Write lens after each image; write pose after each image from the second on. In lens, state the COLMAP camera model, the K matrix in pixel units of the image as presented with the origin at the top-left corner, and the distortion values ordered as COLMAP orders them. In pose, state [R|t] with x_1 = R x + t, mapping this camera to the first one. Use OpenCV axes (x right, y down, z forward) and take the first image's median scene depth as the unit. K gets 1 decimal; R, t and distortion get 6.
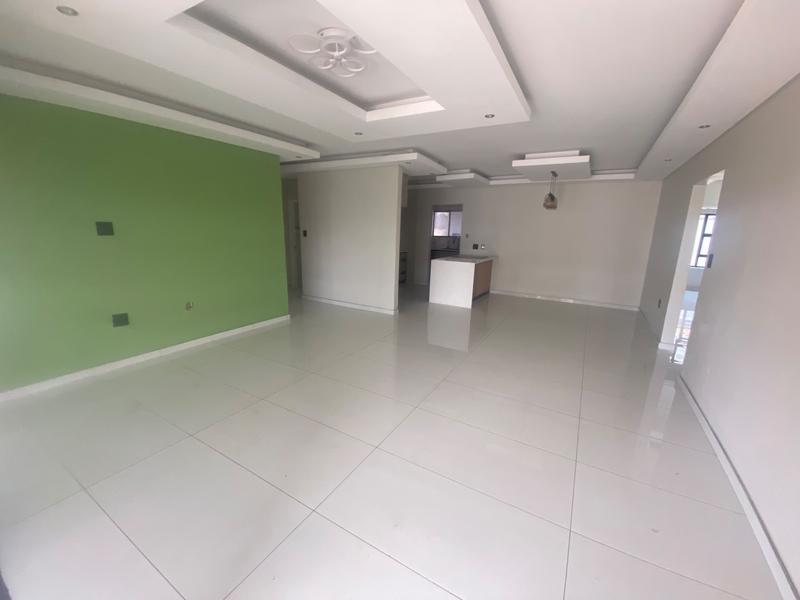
lens RADIAL K [[322.8, 0, 395.3], [0, 322.8, 299.0], [0, 0, 1]] dist [0.020072, -0.021927]
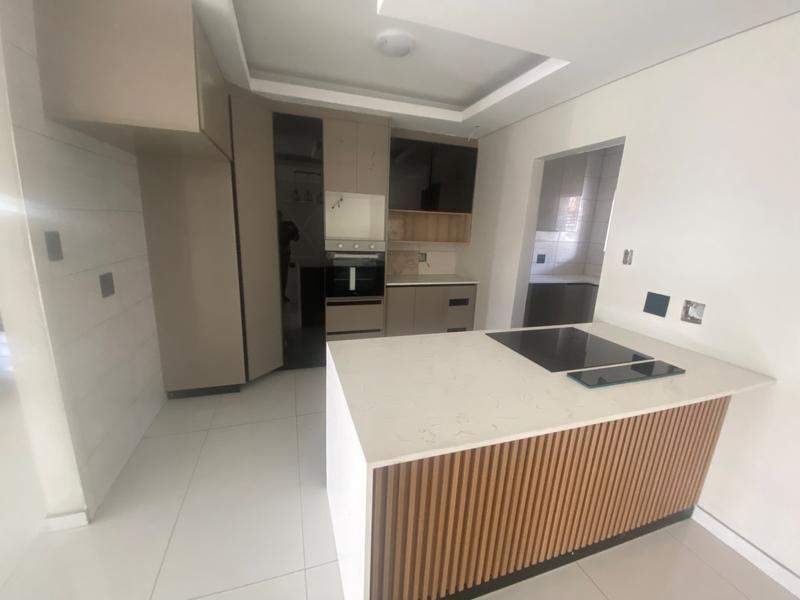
lens RADIAL K [[322.8, 0, 395.3], [0, 322.8, 299.0], [0, 0, 1]] dist [0.020072, -0.021927]
pose [[0.752362, 0.156402, -0.639914, 0.193003], [-0.166429, 0.985023, 0.045075, -0.108626], [0.637380, 0.072587, 0.767123, 0.522735]]
